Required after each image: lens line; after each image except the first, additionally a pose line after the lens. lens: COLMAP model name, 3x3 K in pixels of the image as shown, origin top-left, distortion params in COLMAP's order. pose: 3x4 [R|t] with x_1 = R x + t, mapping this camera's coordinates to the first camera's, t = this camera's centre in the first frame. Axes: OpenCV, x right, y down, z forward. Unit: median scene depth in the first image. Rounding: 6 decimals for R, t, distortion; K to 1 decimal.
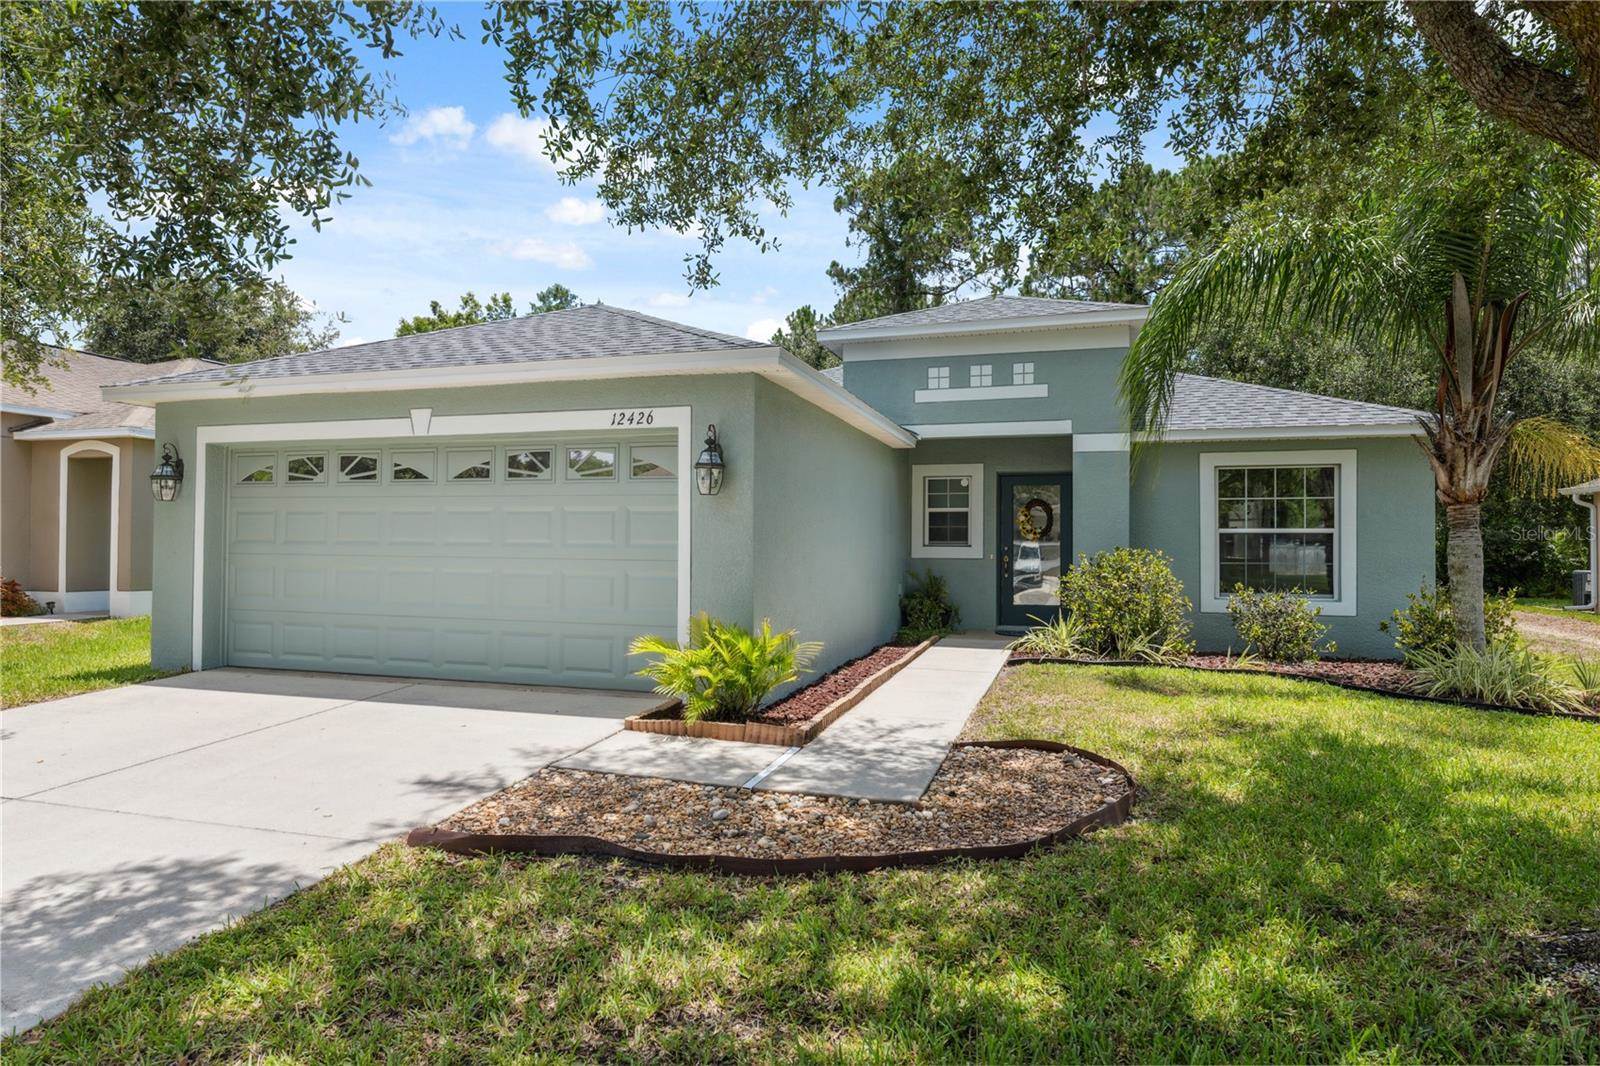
lens RADIAL K [[952.3, 0, 790.8], [0, 952.3, 529.3], [0, 0, 1]] dist [-0.000968, 0.001115]
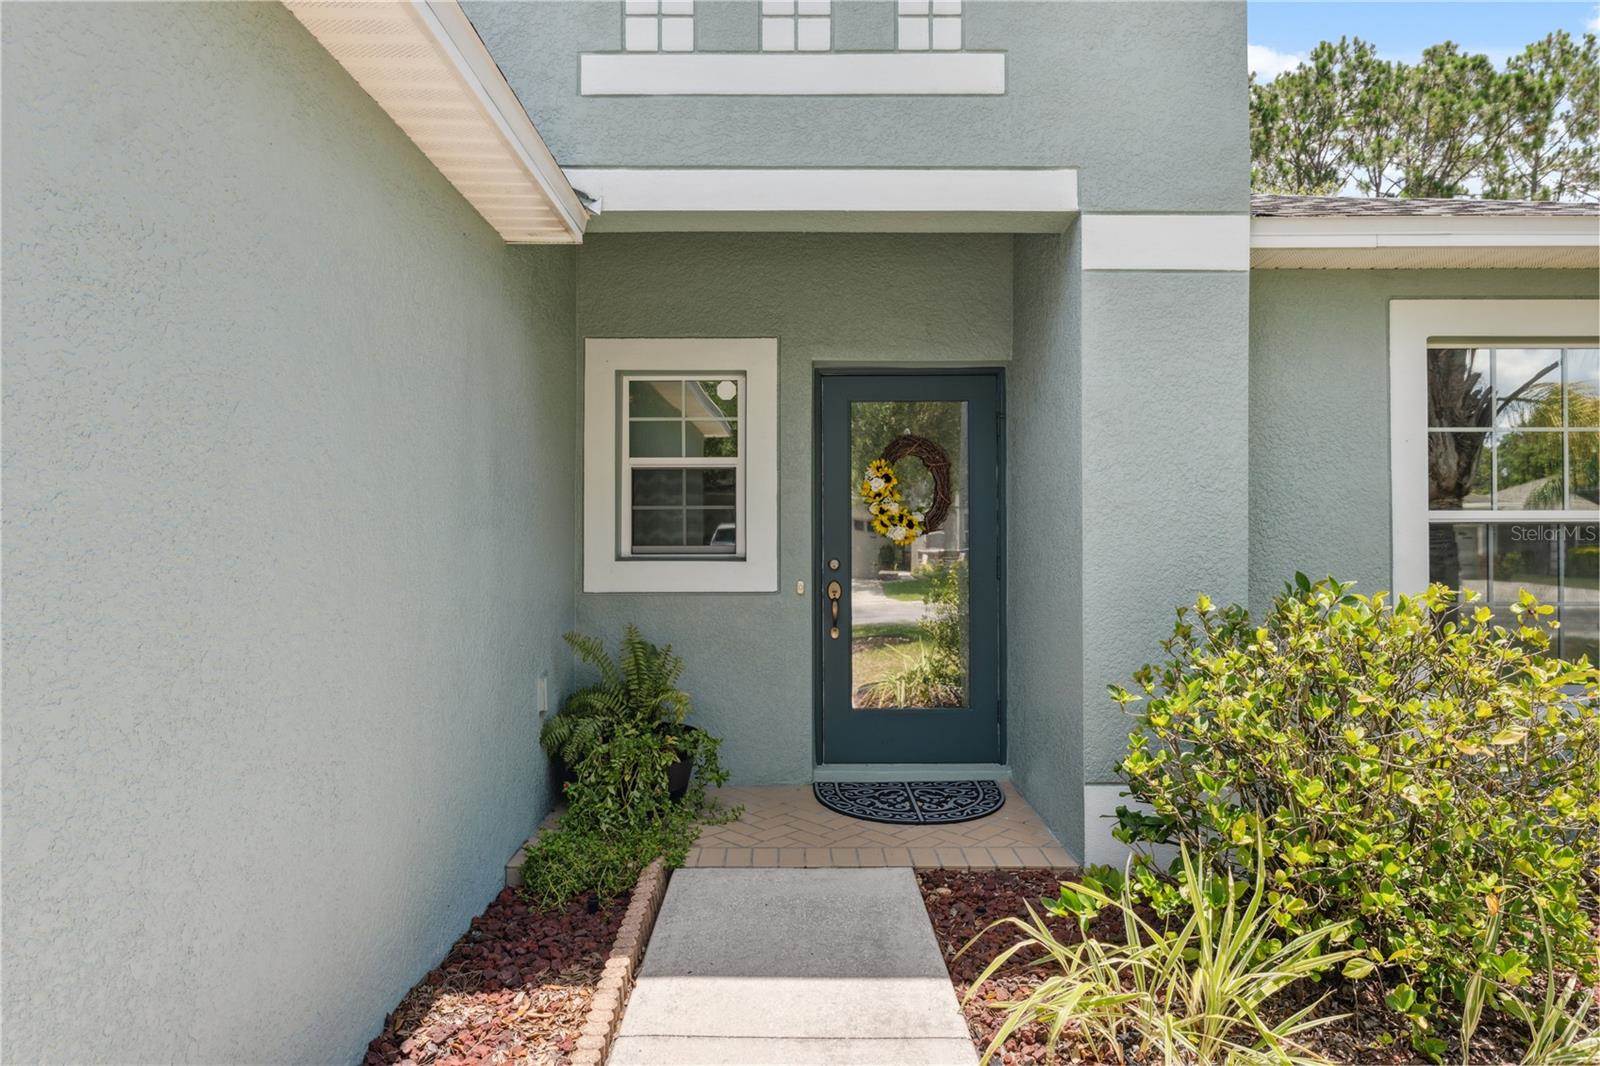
lens RADIAL K [[926.3, 0, 798.6], [0, 926.3, 533.9], [0, 0, 1]] dist [-0.005454, -0.000523]
pose [[0.950695, -0.006146, 0.310067, 0.112722], [0.001025, 0.999860, 0.016678, 0.002269], [-0.310126, -0.015538, 0.950568, 0.754617]]
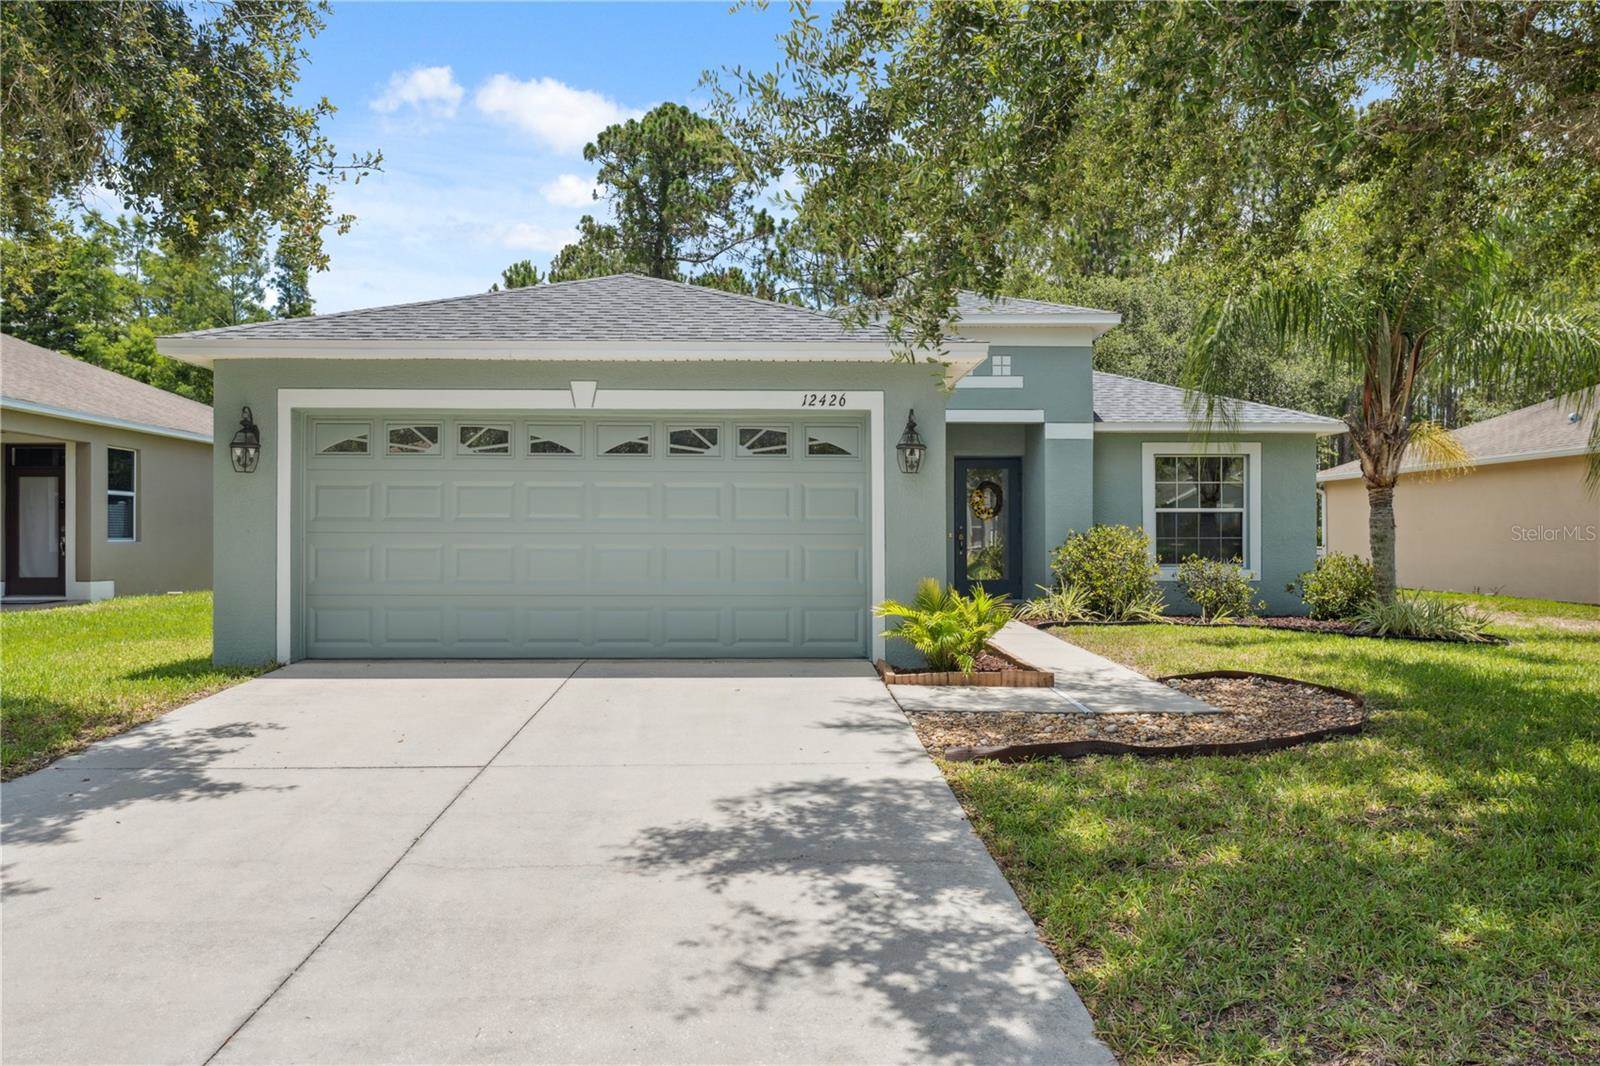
lens RADIAL K [[1065.2, 0, 798.7], [0, 1065.2, 535.0], [0, 0, 1]] dist [0.003185, -0.003565]
pose [[0.943505, -0.006380, 0.331298, -0.395462], [0.000699, 0.999851, 0.017264, 0.009139], [-0.331359, -0.016057, 0.943368, -0.076730]]
